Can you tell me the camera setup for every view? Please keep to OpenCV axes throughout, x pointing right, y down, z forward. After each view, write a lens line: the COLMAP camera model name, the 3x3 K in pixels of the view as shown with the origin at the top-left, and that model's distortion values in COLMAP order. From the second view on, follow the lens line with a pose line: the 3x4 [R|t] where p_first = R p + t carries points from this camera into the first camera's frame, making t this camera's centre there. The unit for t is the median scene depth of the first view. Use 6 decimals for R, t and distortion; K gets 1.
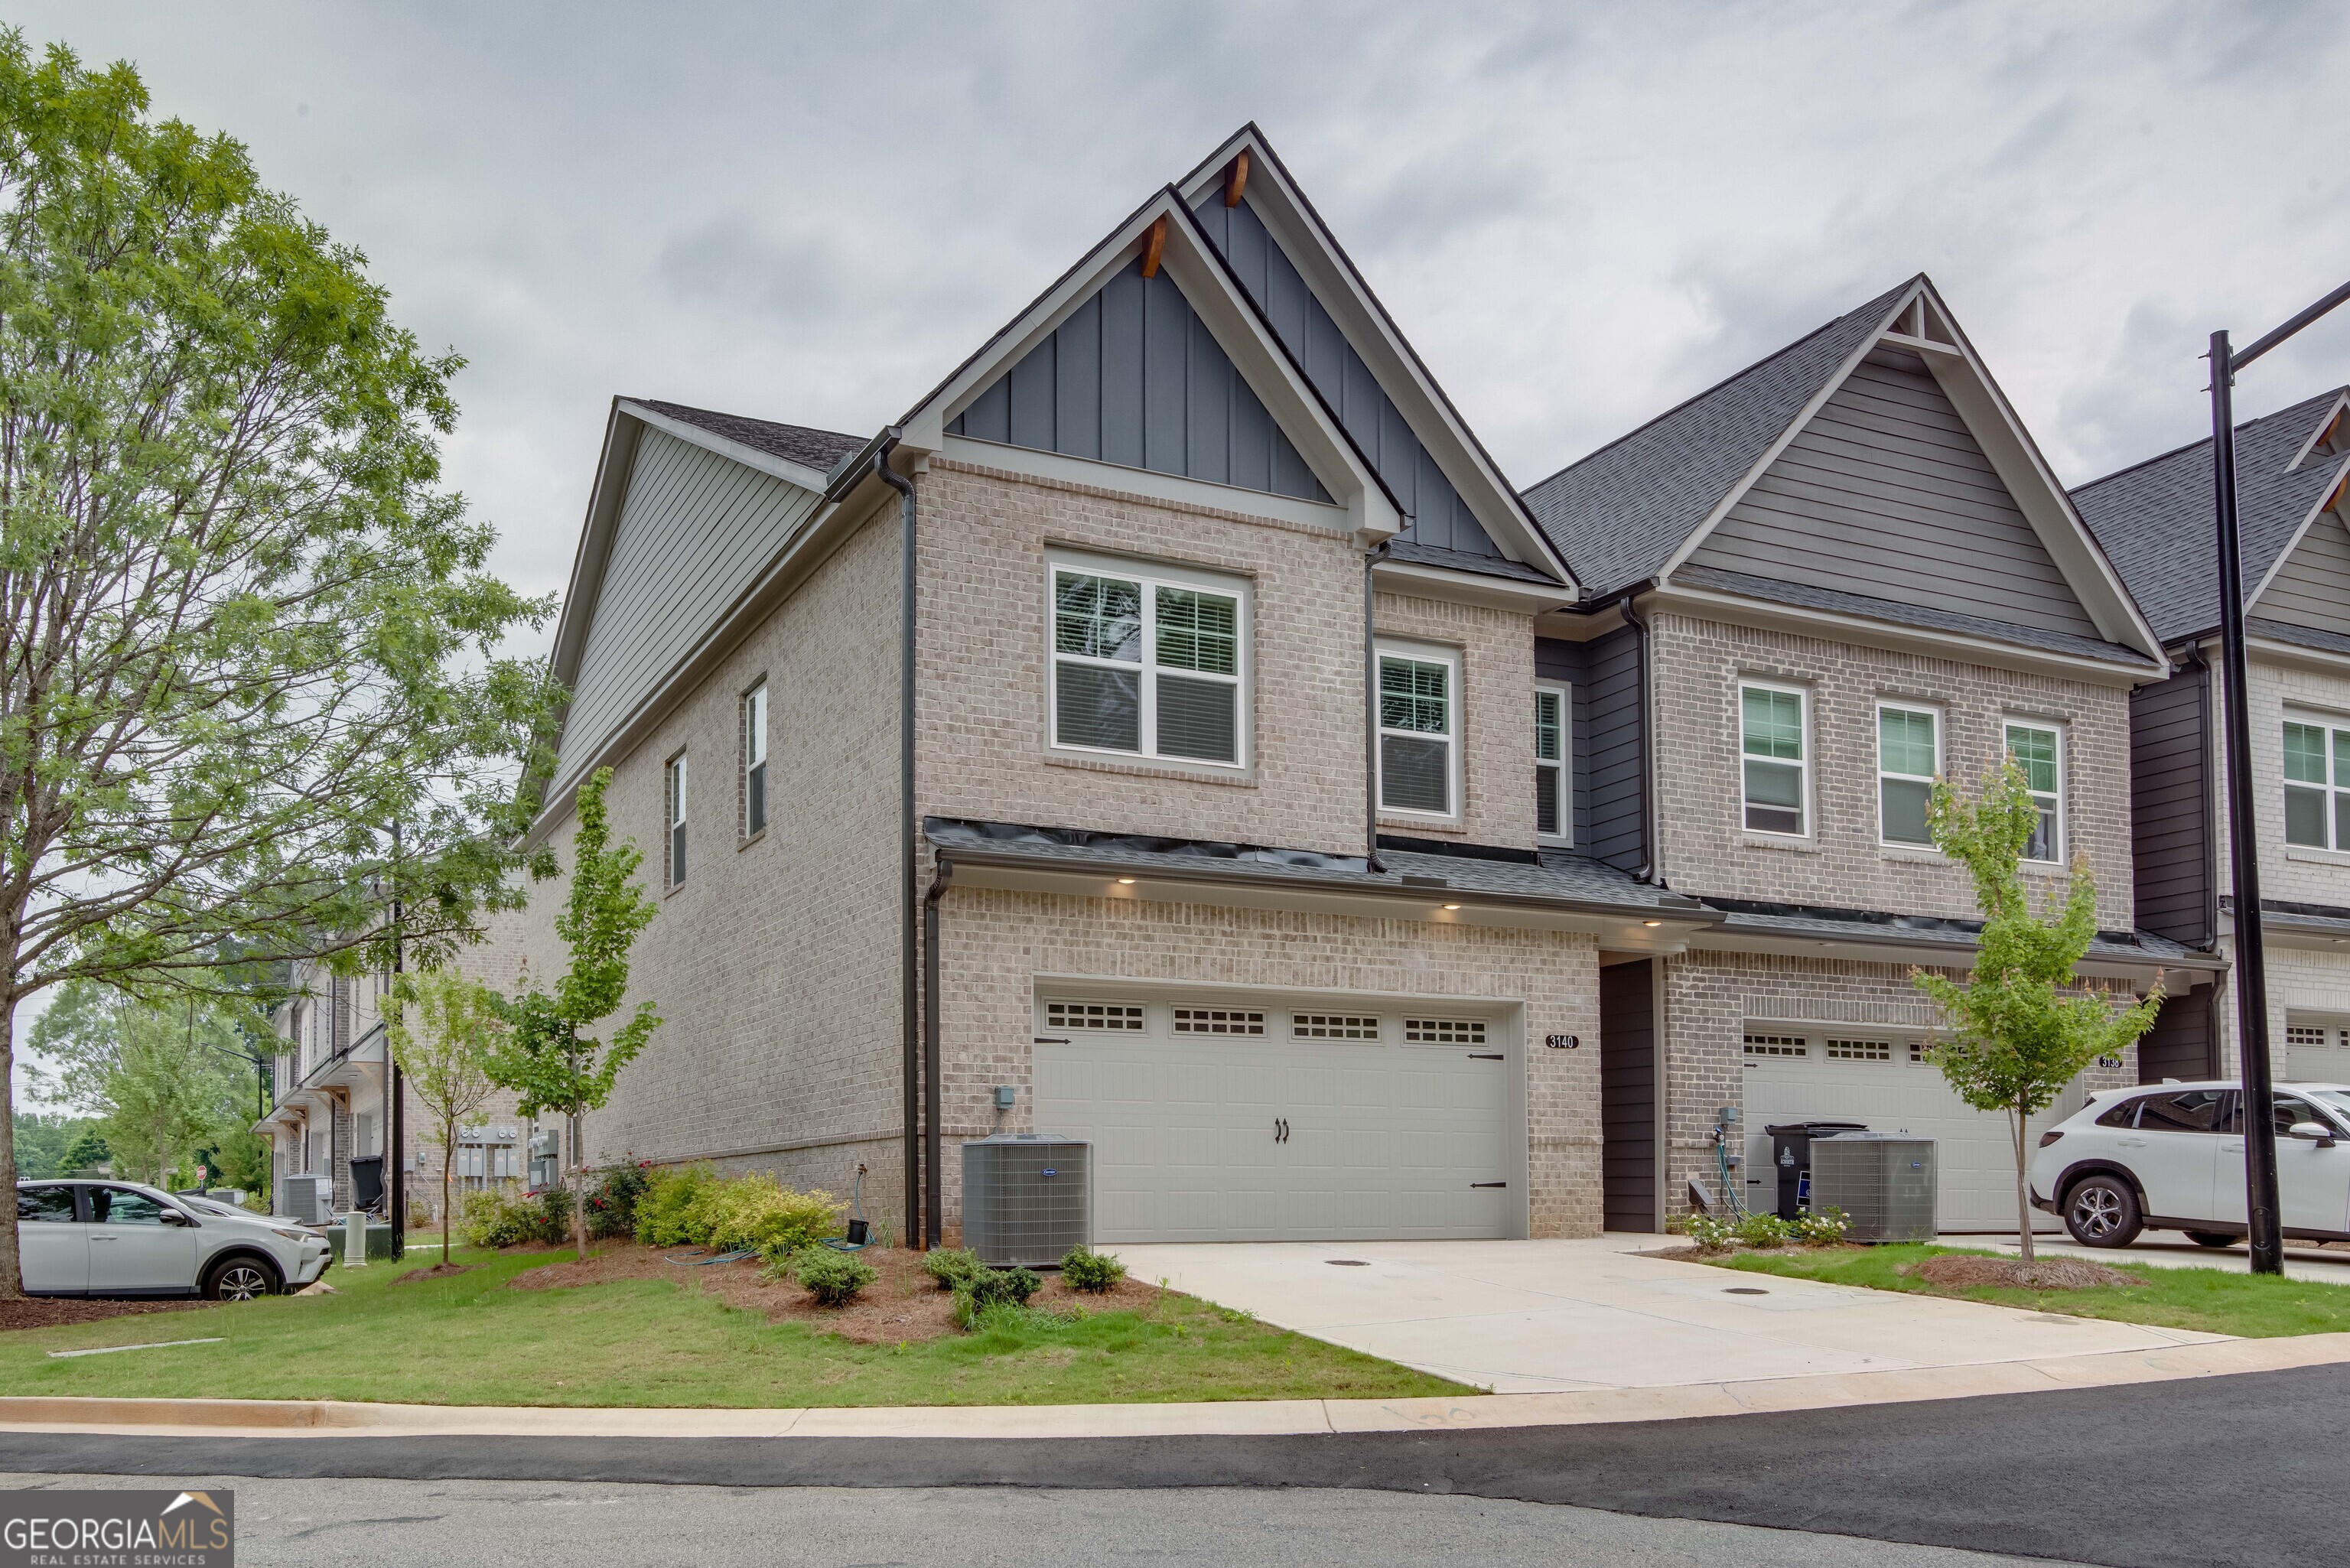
lens RADIAL K [[1136.3, 0, 1175.0], [0, 1136.3, 784.0], [0, 0, 1]] dist [0.005229, 0.001170]
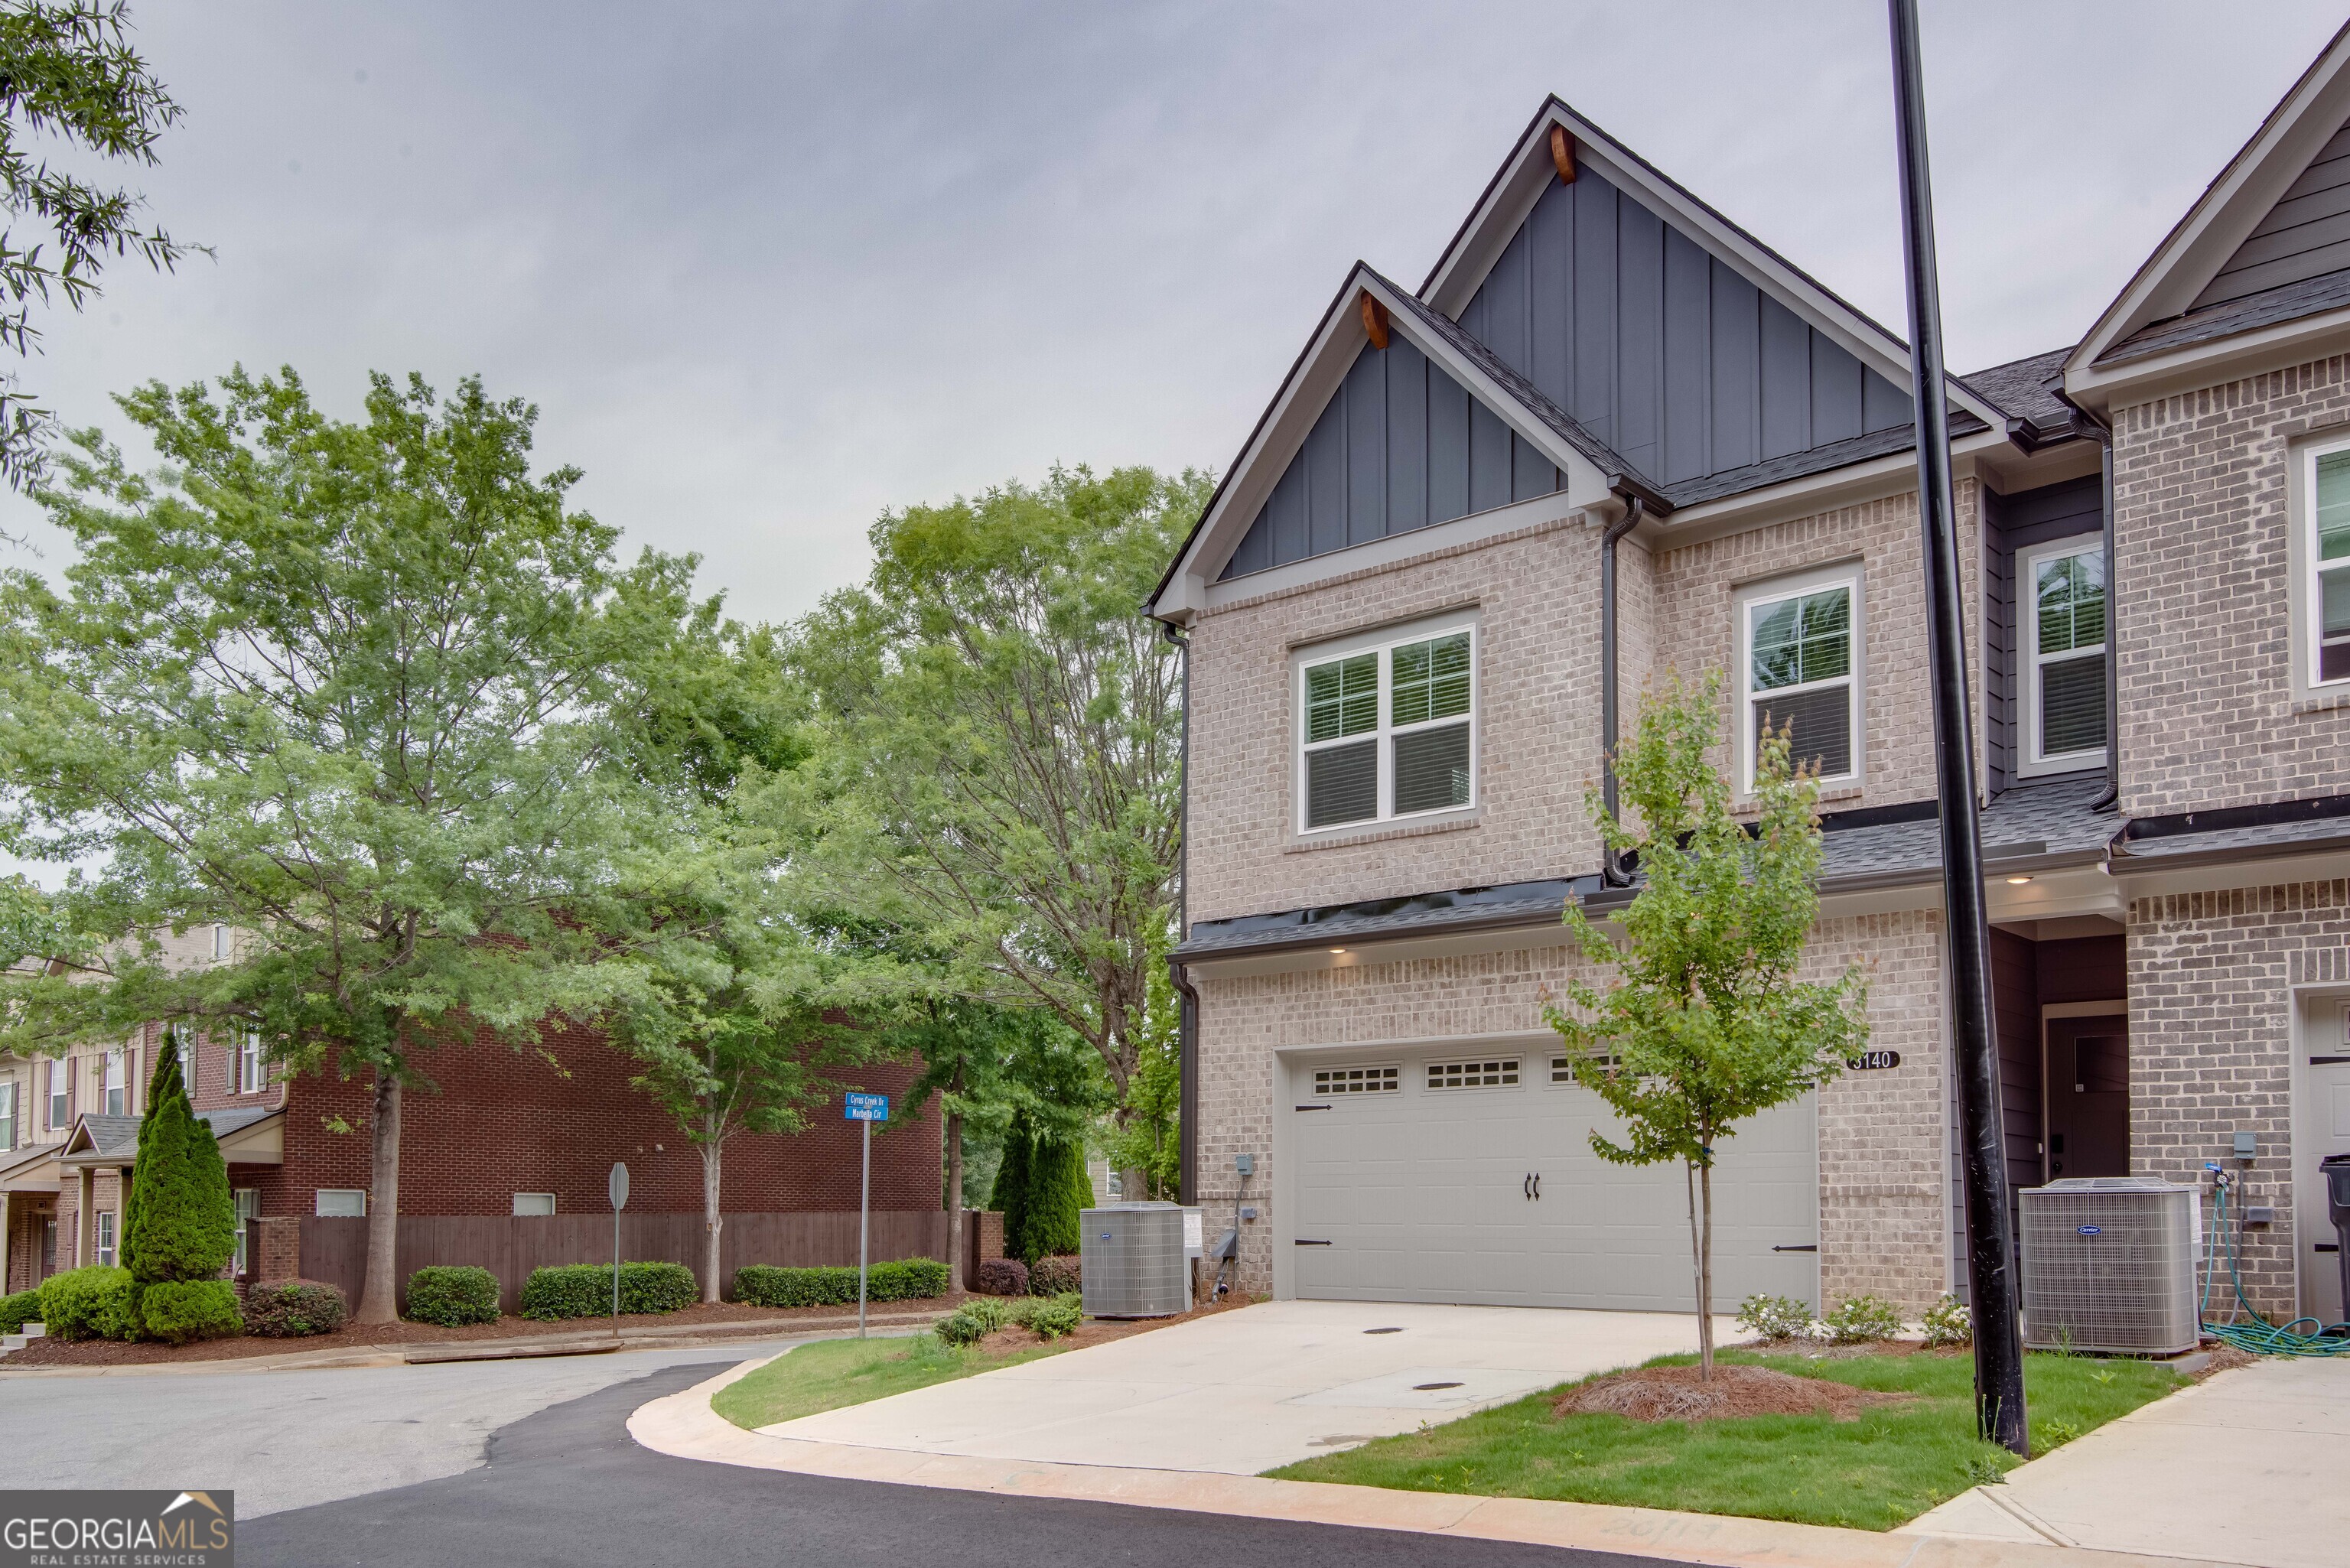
lens RADIAL K [[1140.8, 0, 1175.0], [0, 1140.8, 784.0], [0, 0, 1]] dist [0.007258, -0.009938]
pose [[0.703449, -0.260067, -0.661457, 0.547005], [0.223965, 0.964348, -0.140972, 0.048309], [0.674536, -0.048976, 0.736615, 0.120117]]
